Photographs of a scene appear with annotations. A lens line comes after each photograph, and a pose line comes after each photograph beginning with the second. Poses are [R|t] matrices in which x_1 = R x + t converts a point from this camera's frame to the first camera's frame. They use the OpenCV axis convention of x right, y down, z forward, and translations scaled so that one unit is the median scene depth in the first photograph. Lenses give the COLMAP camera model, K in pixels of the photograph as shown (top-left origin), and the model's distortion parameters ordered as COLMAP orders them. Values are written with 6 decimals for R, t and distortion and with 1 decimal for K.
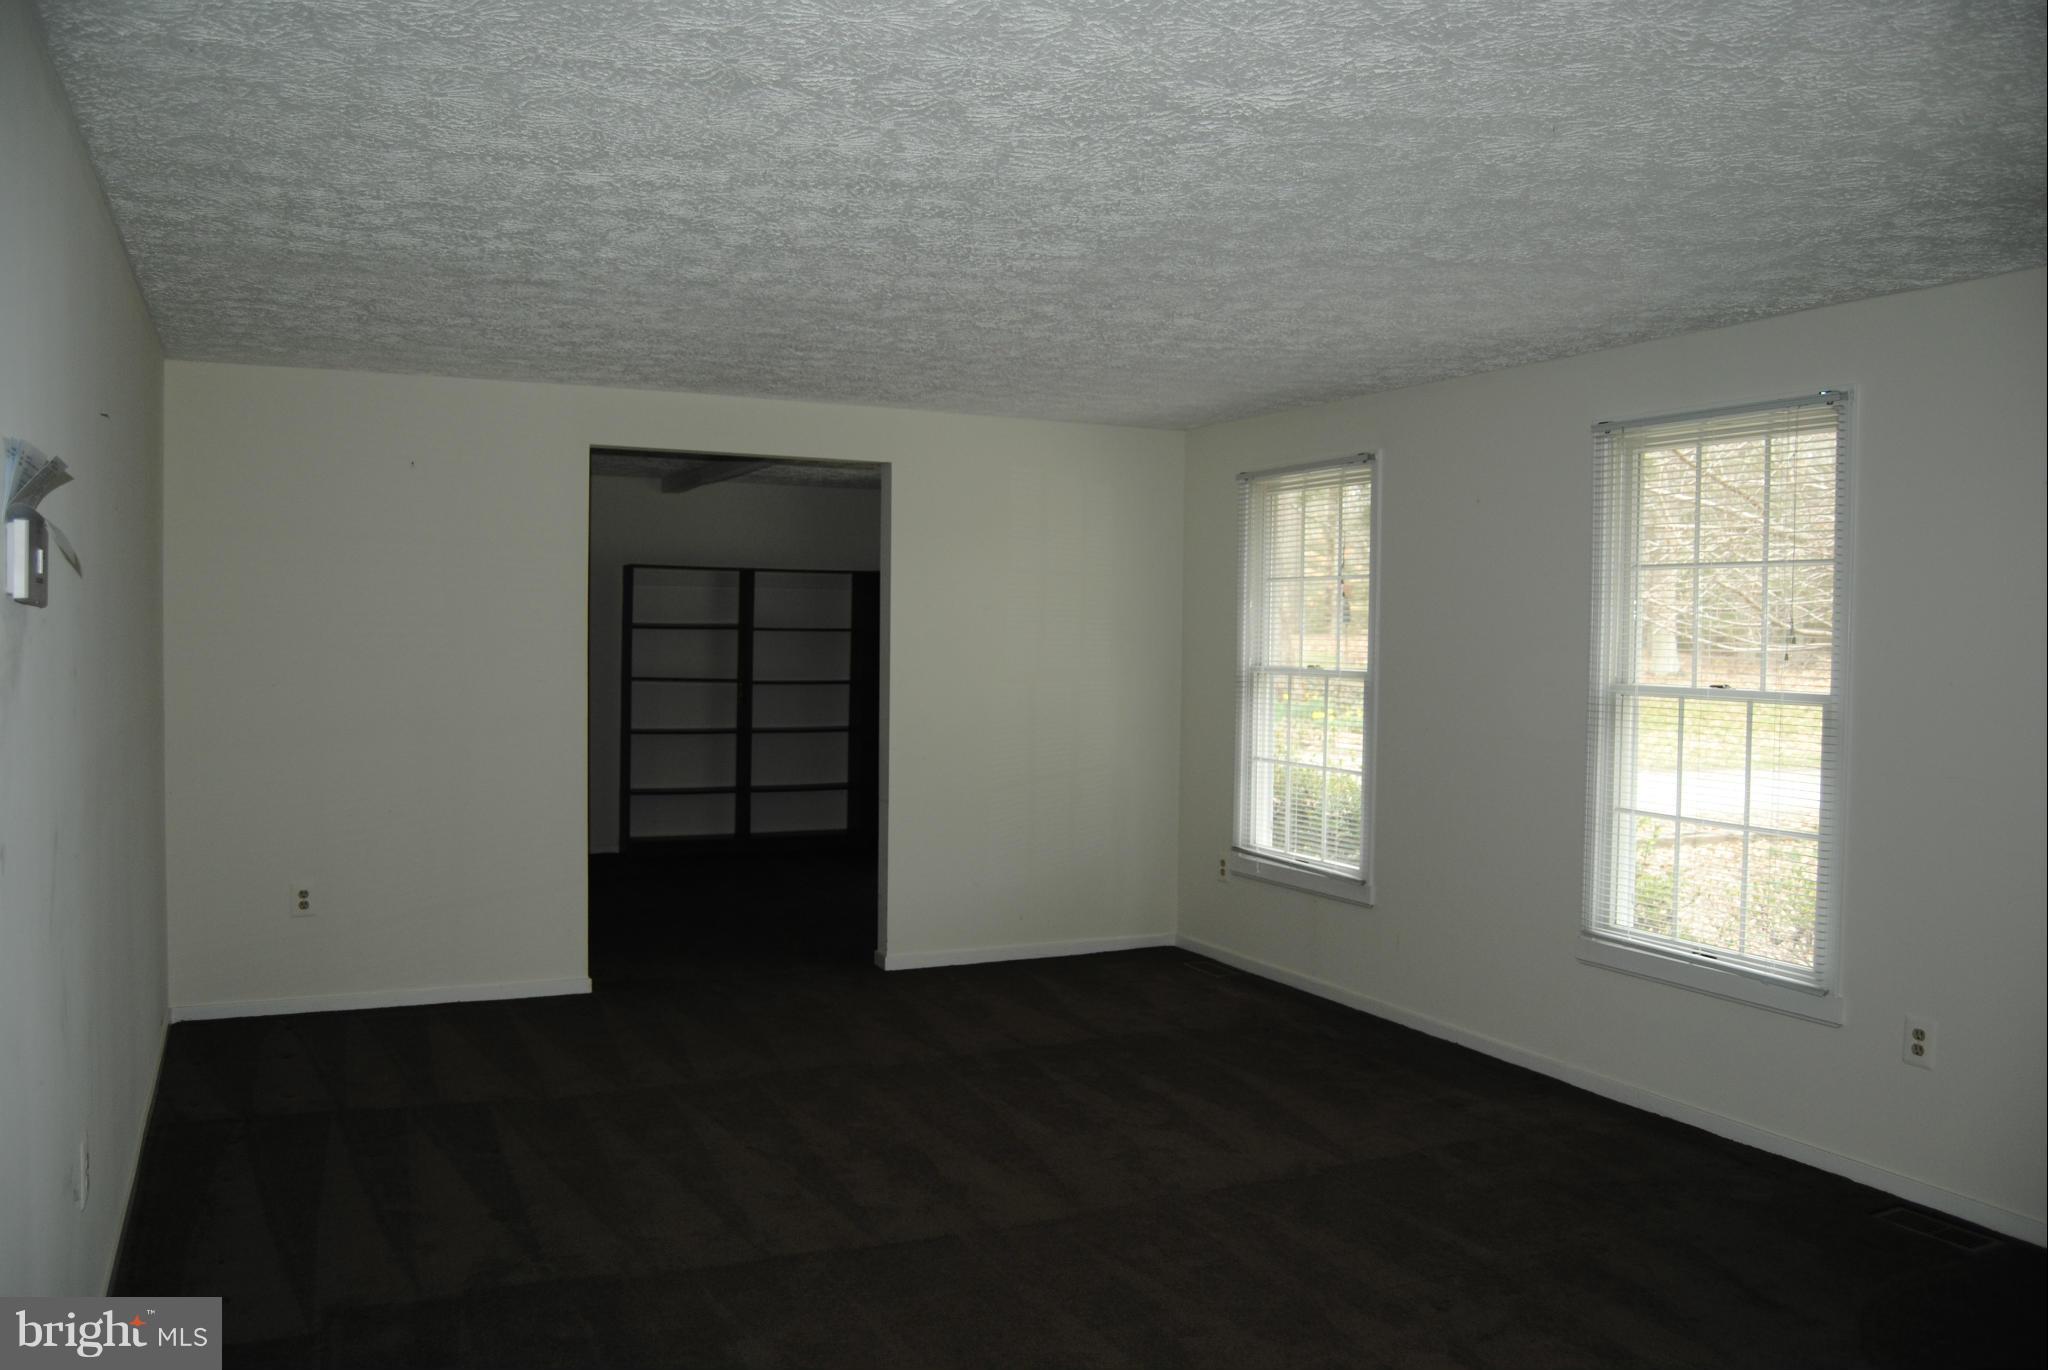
lens RADIAL K [[1603.0, 0, 1026.4], [0, 1603.0, 692.9], [0, 0, 1]] dist [-0.094075, 0.038479]
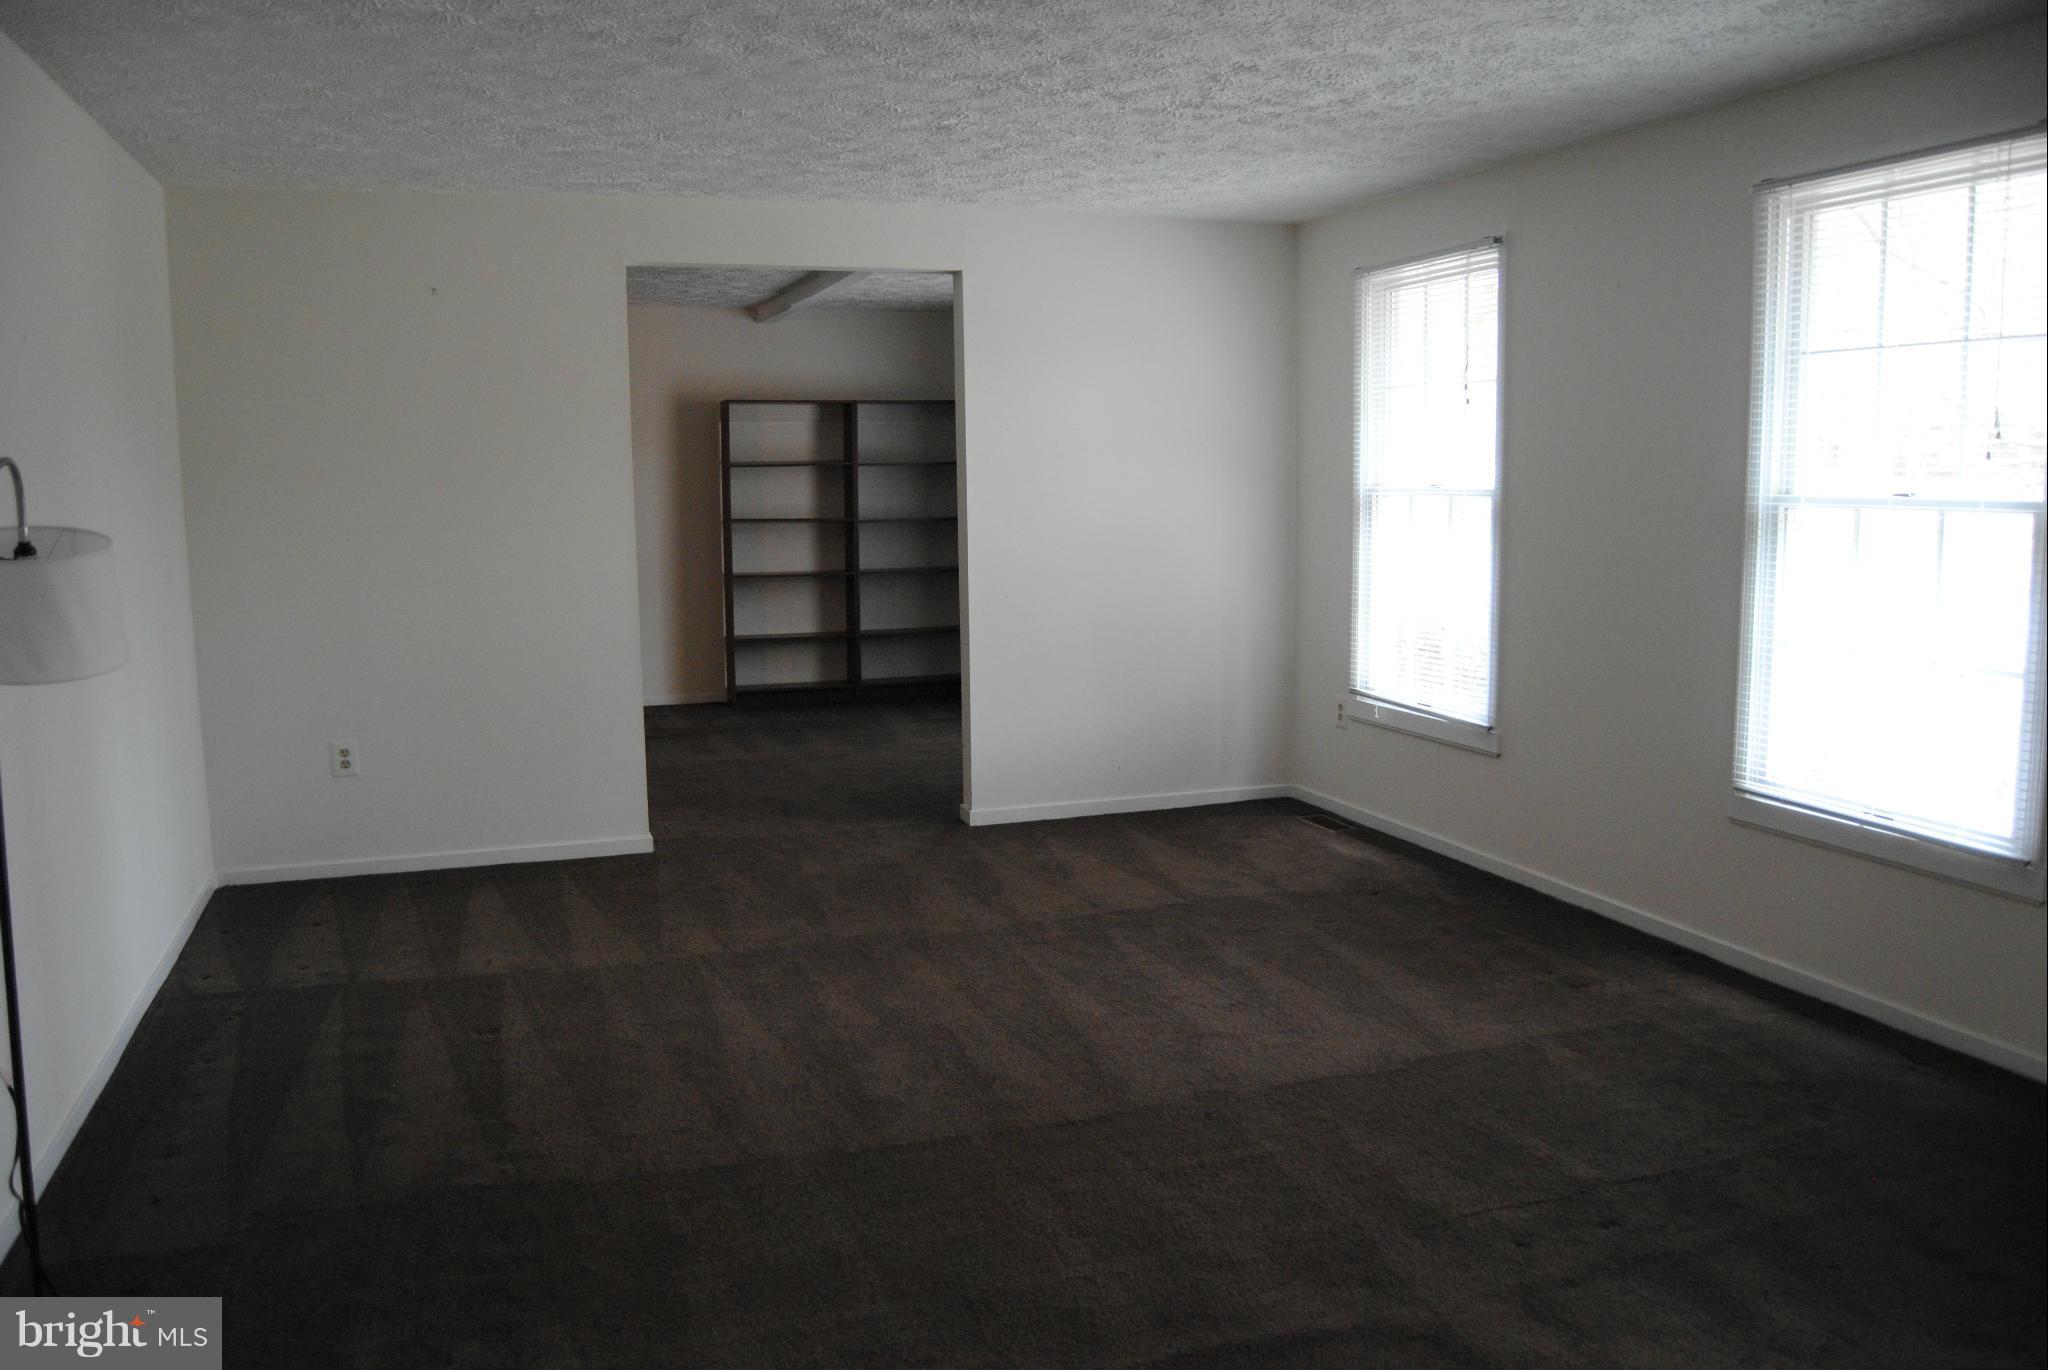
lens RADIAL K [[1603.0, 0, 1015.6], [0, 1603.0, 677.7], [0, 0, 1]] dist [-0.094075, 0.038479]
pose [[0.991829, -0.012752, -0.126936, 0.062446], [0.023939, 0.995921, 0.087001, 0.007834], [0.125309, -0.089329, 0.988088, 0.097991]]
